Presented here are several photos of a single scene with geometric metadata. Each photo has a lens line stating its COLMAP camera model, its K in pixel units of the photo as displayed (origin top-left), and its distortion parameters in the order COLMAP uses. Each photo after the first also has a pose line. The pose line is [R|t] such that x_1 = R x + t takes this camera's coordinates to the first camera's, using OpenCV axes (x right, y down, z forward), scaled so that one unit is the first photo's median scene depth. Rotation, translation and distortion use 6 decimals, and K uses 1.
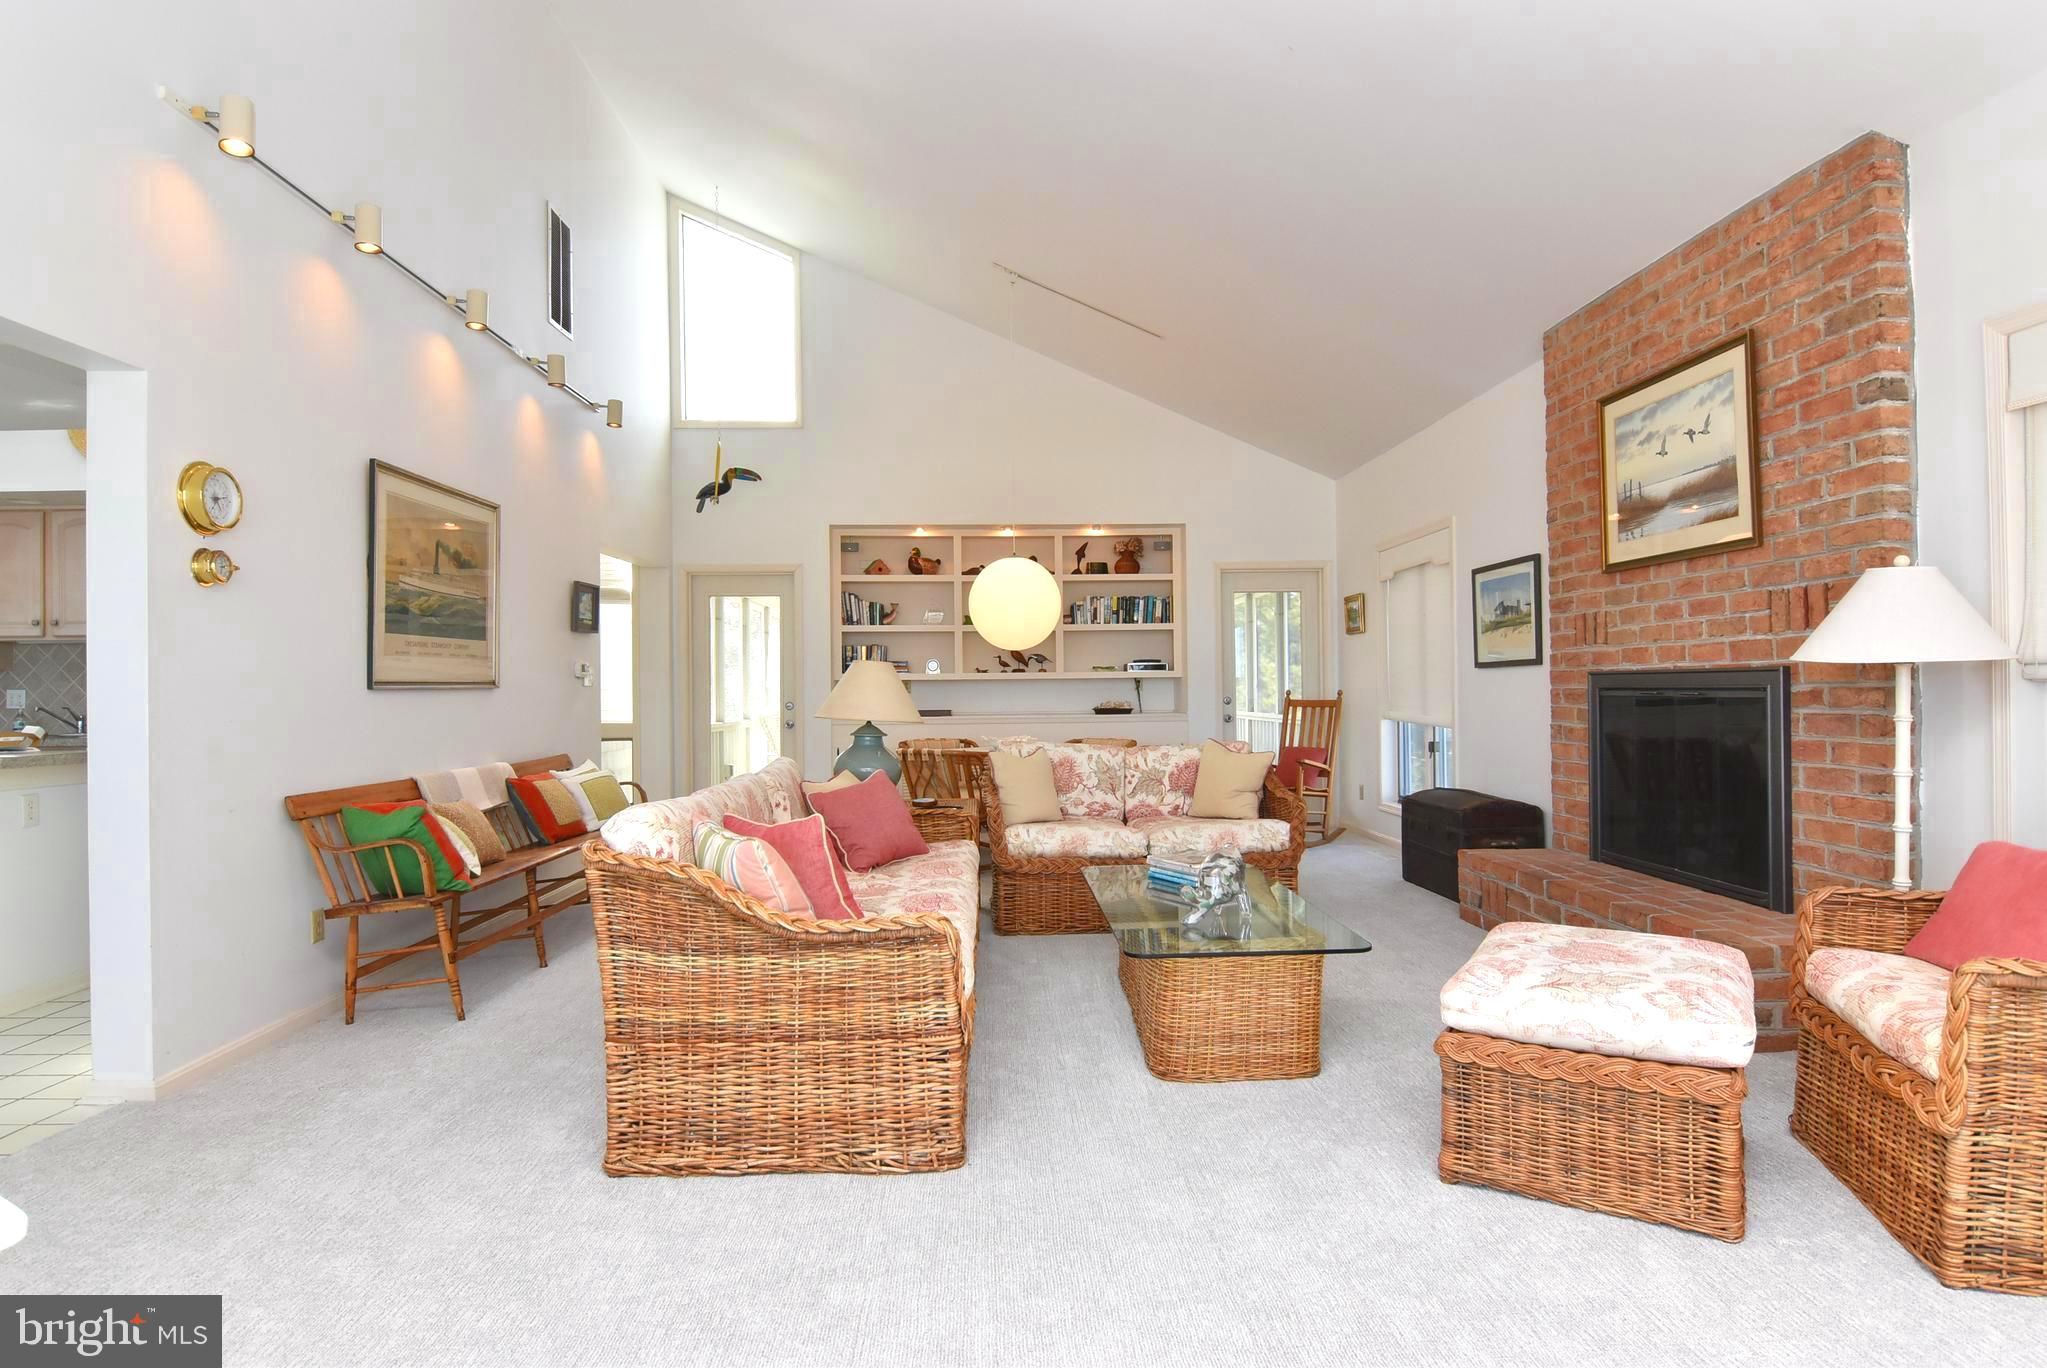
lens RADIAL K [[1088.0, 0, 1029.7], [0, 1088.0, 684.8], [0, 0, 1]] dist [0.008196, -0.018924]
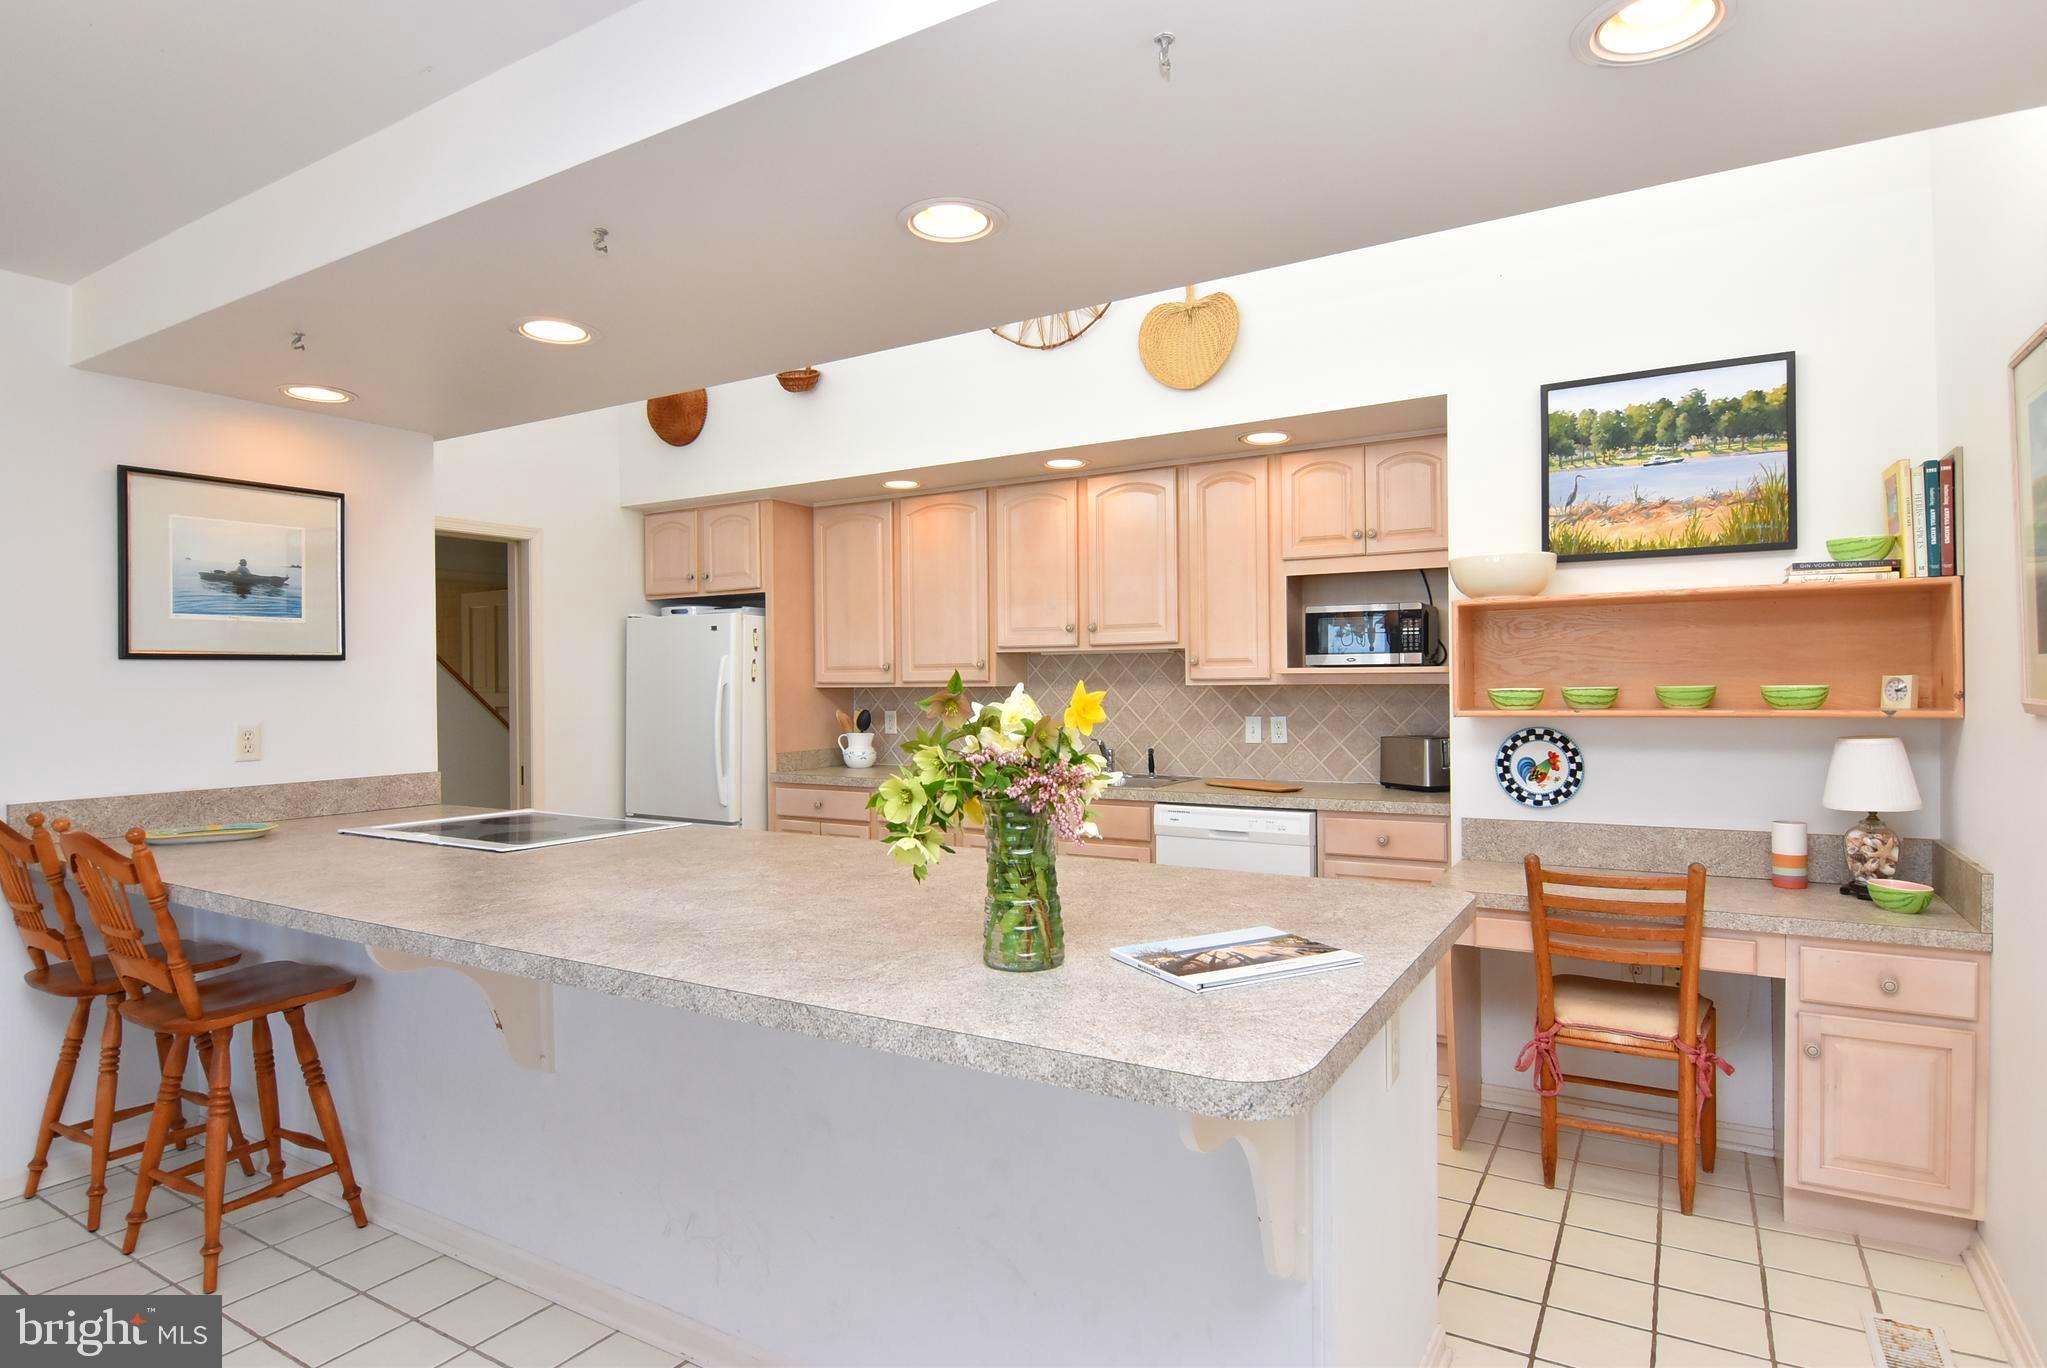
lens RADIAL K [[1088.0, 0, 1026.2], [0, 1088.0, 686.5], [0, 0, 1]] dist [0.008196, -0.018924]
pose [[0.824127, 0.007487, -0.566356, -0.723625], [-0.001537, 0.999939, 0.010983, -0.034628], [0.566403, -0.008181, 0.824087, 0.493855]]
